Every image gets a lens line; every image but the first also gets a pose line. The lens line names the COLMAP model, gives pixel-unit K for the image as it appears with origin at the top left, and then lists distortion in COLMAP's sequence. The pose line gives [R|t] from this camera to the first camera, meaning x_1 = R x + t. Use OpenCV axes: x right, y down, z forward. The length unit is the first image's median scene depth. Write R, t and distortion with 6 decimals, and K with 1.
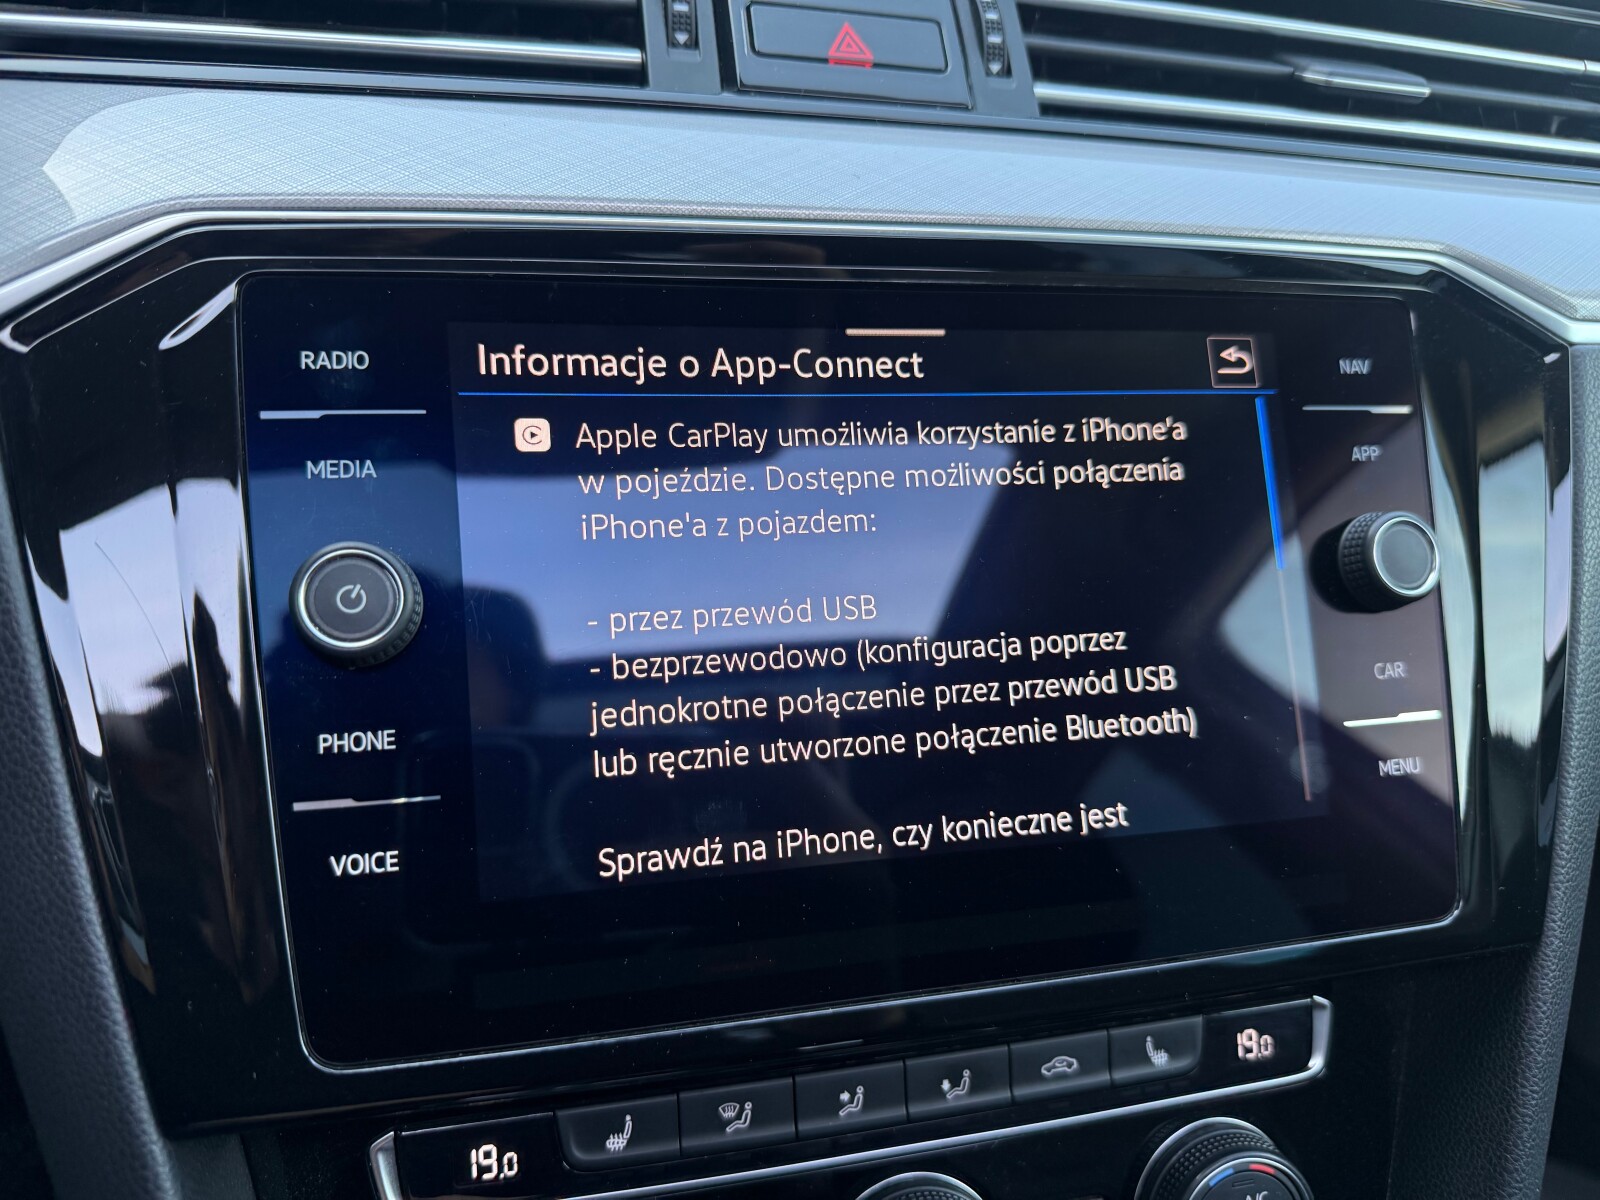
lens RADIAL K [[1127.3, 0, 794.4], [0, 1127.3, 616.0], [0, 0, 1]] dist [0.044650, -0.063888]
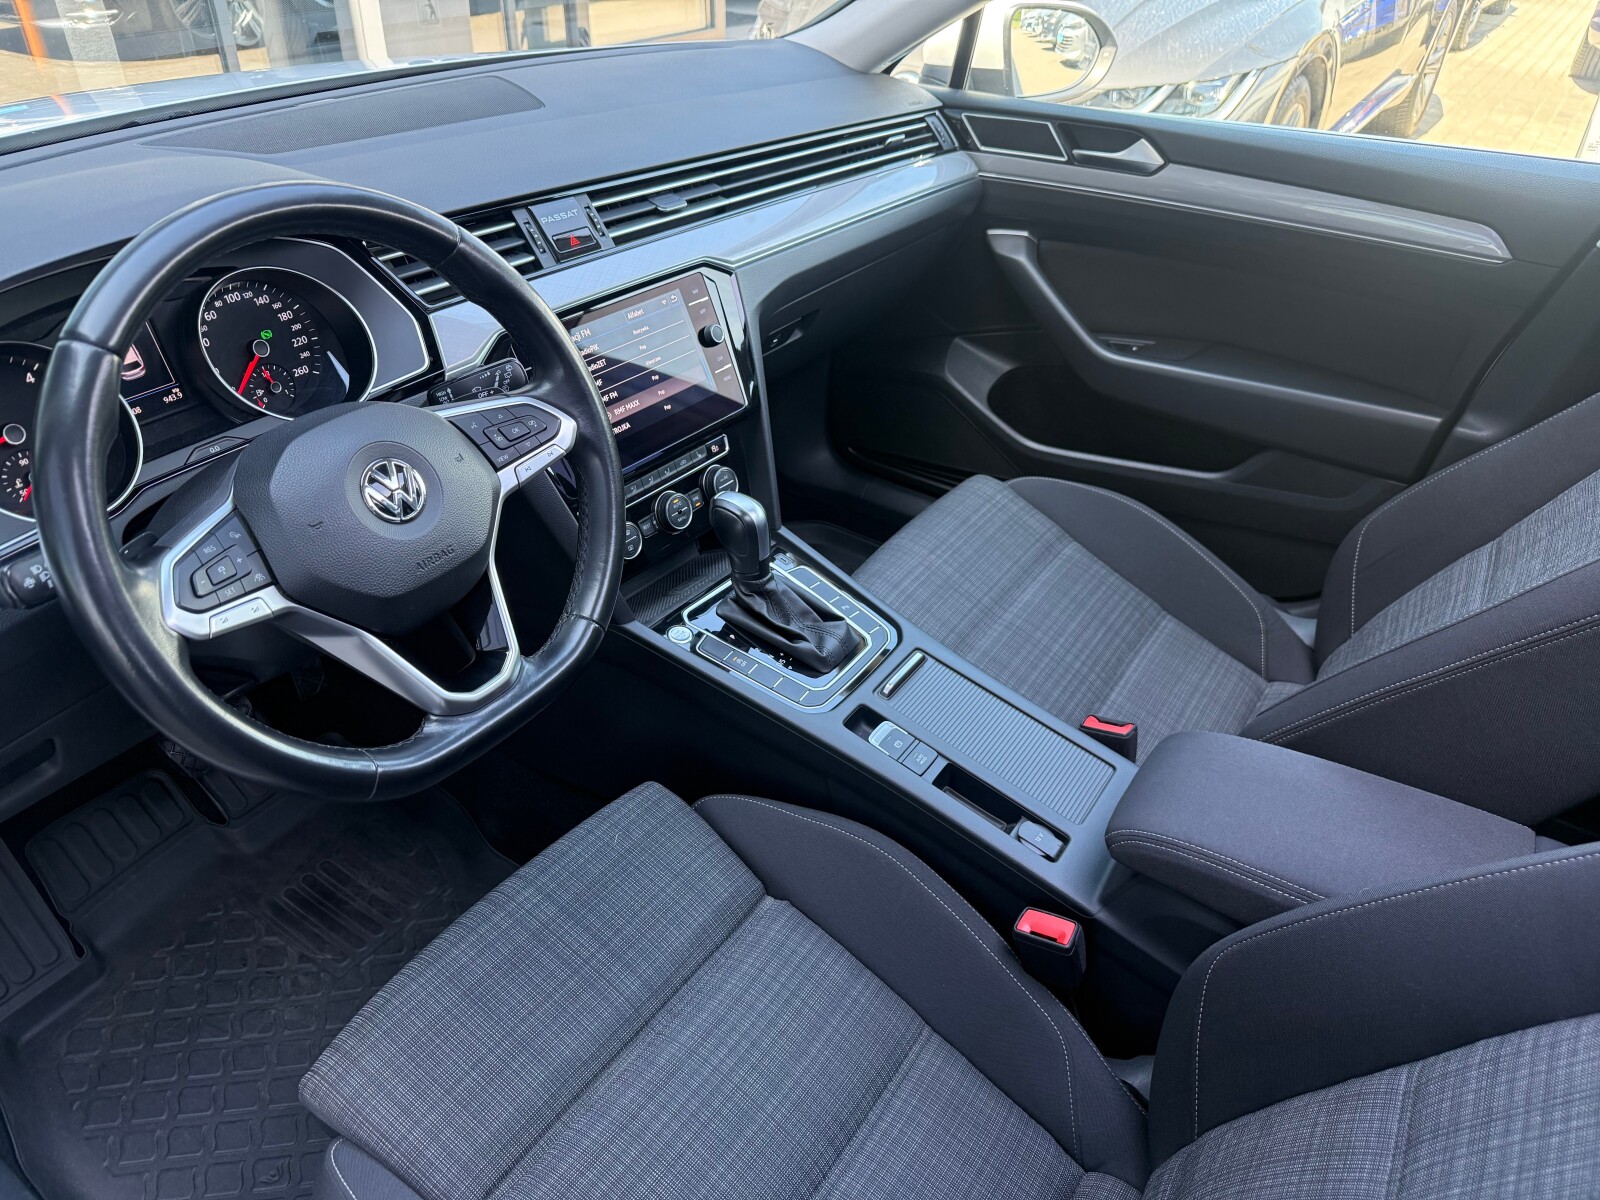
lens RADIAL K [[1127.3, 0, 803.4], [0, 1127.3, 605.3], [0, 0, 1]] dist [0.044650, -0.063888]
pose [[0.764319, -0.378189, 0.522292, -2.009324], [0.229979, 0.916567, 0.327132, -0.453827], [-0.602433, -0.129917, 0.787525, -2.973250]]
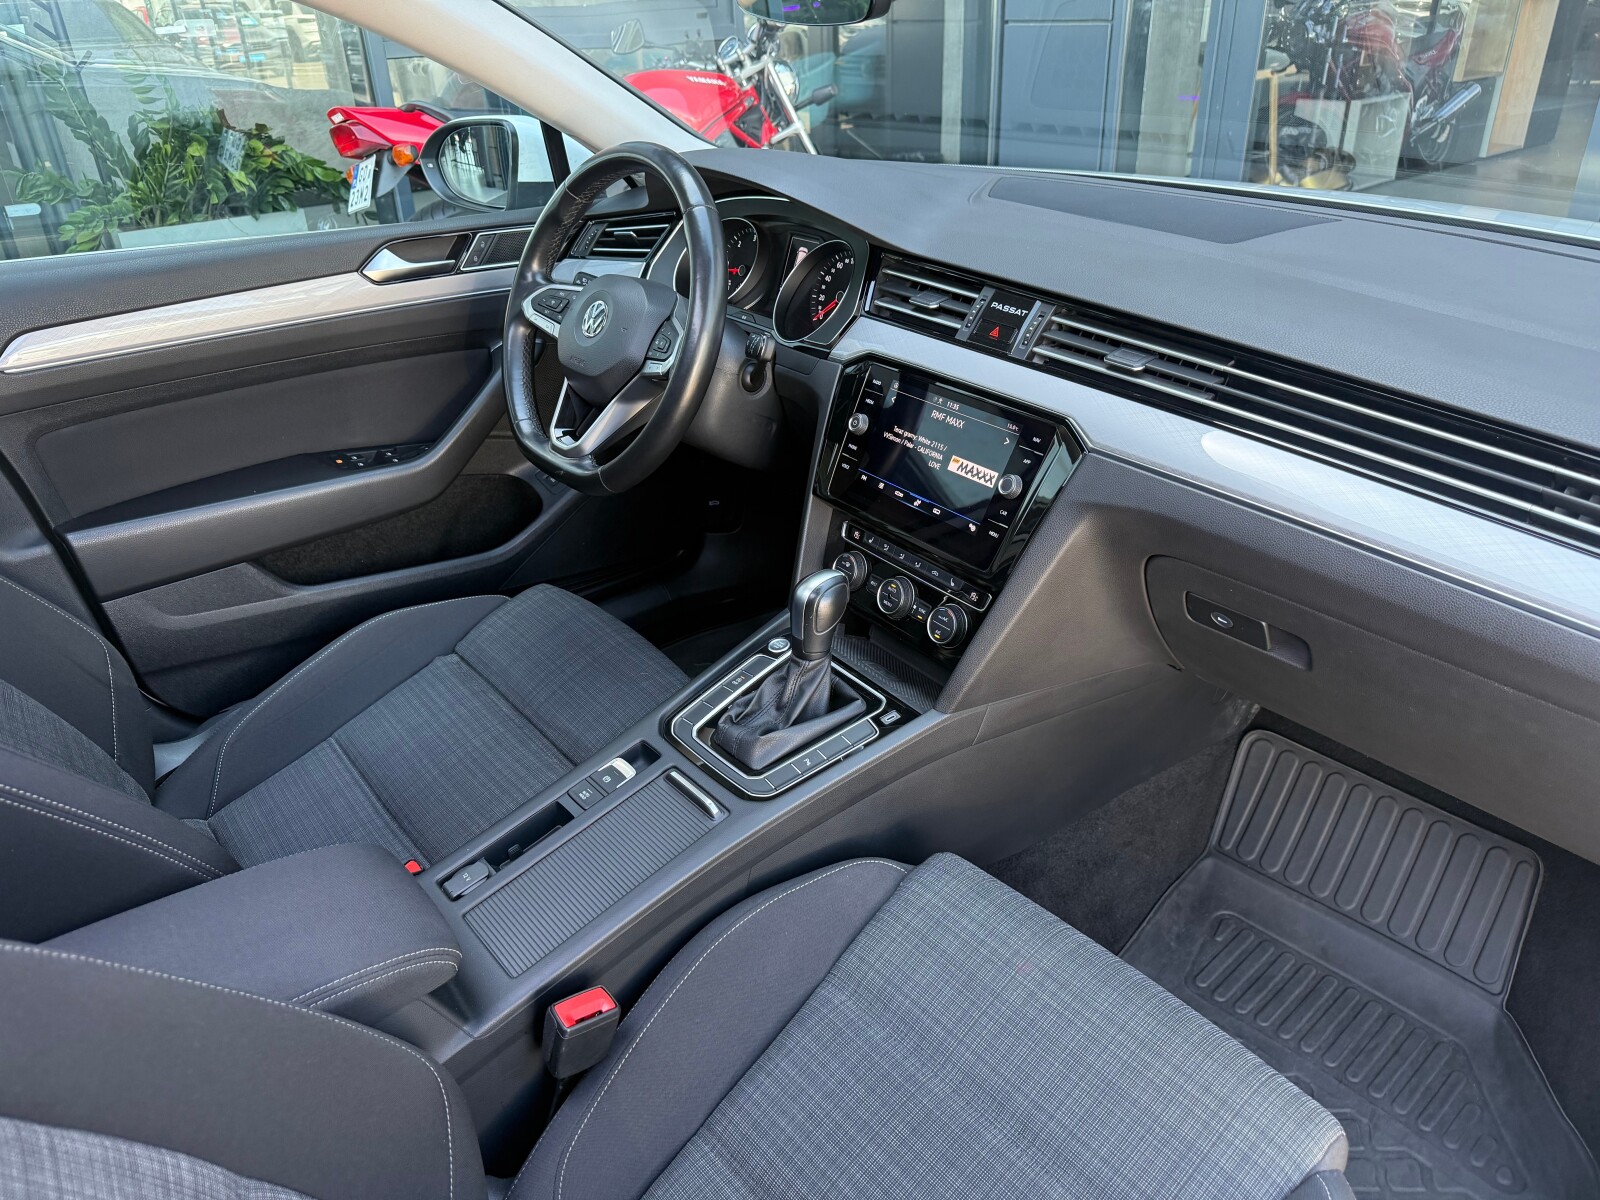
lens RADIAL K [[1127.3, 0, 798.6], [0, 1127.3, 604.9], [0, 0, 1]] dist [0.044650, -0.063888]
pose [[0.394686, 0.402343, -0.826040, 3.657320], [-0.301971, 0.905888, 0.296952, -0.621352], [0.867777, 0.132237, 0.479037, -1.511006]]
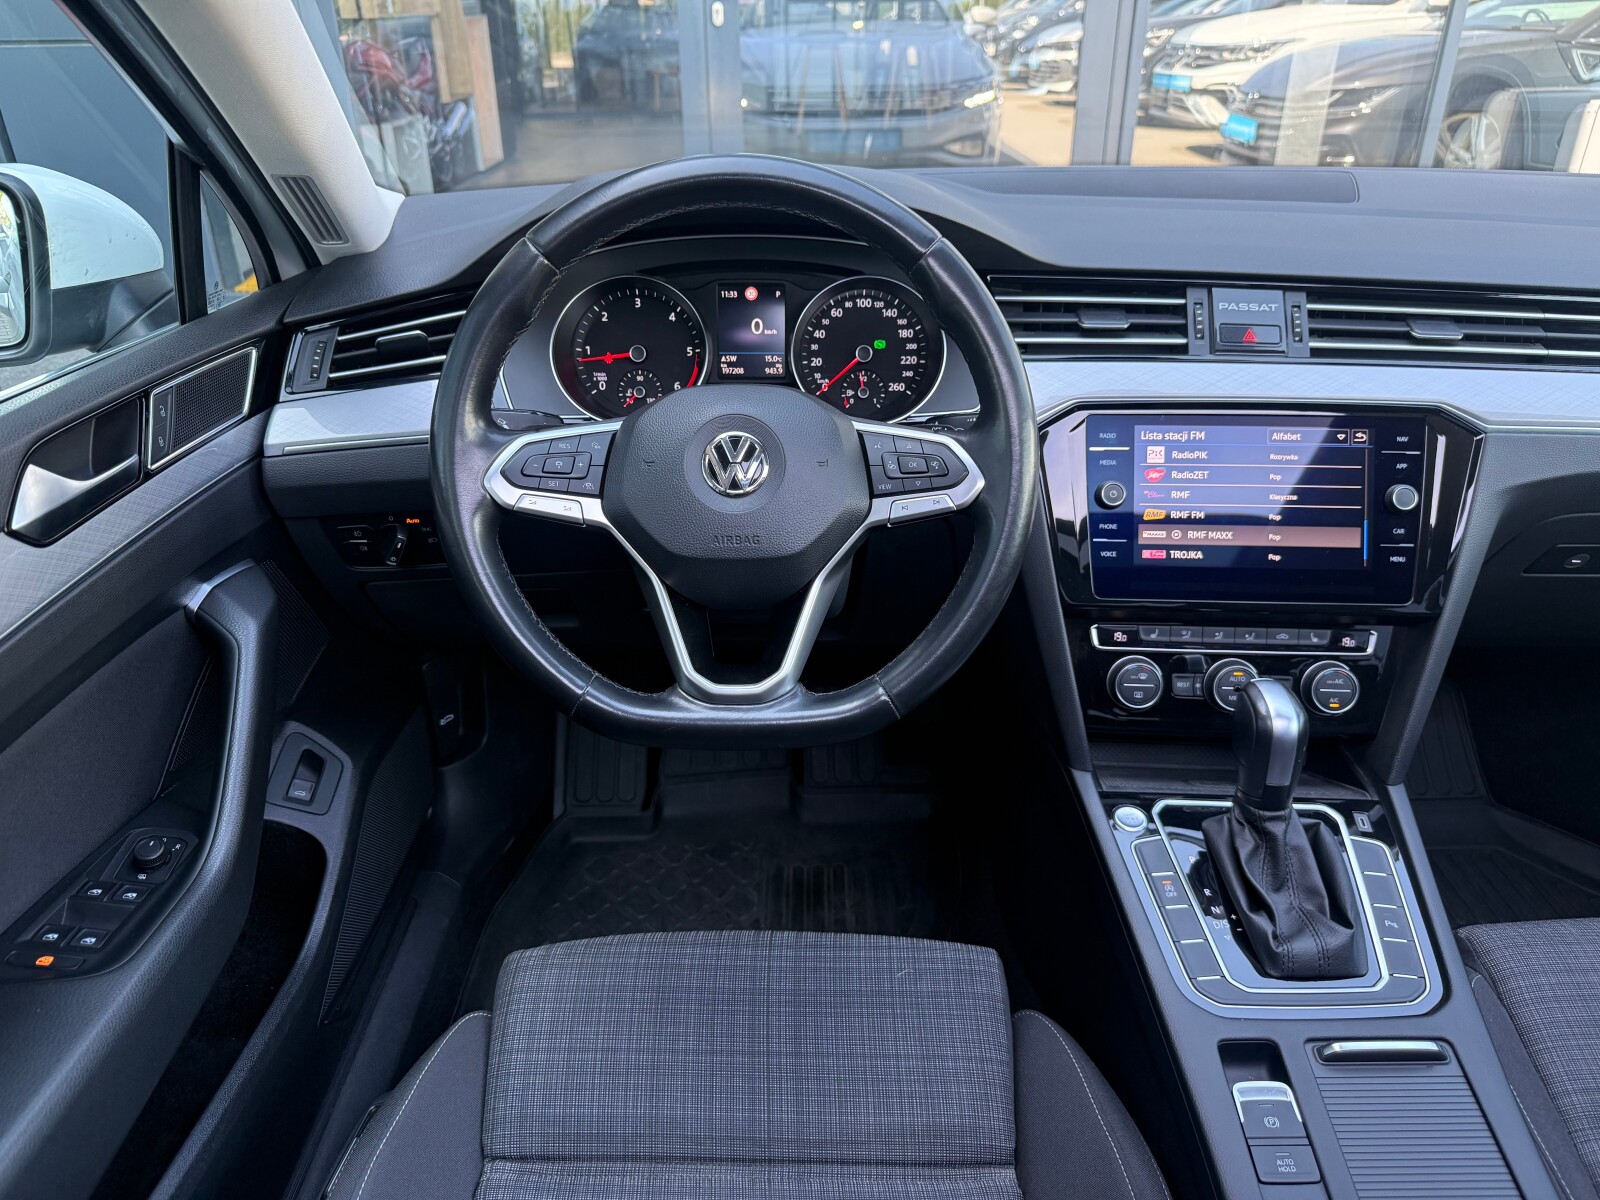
lens RADIAL K [[1127.3, 0, 790.2], [0, 1127.3, 592.5], [0, 0, 1]] dist [0.044650, -0.063888]
pose [[0.958505, 0.092006, -0.269819, -0.290966], [-0.064348, 0.991887, 0.109632, -0.023852], [0.277717, -0.087721, 0.956649, -2.767619]]
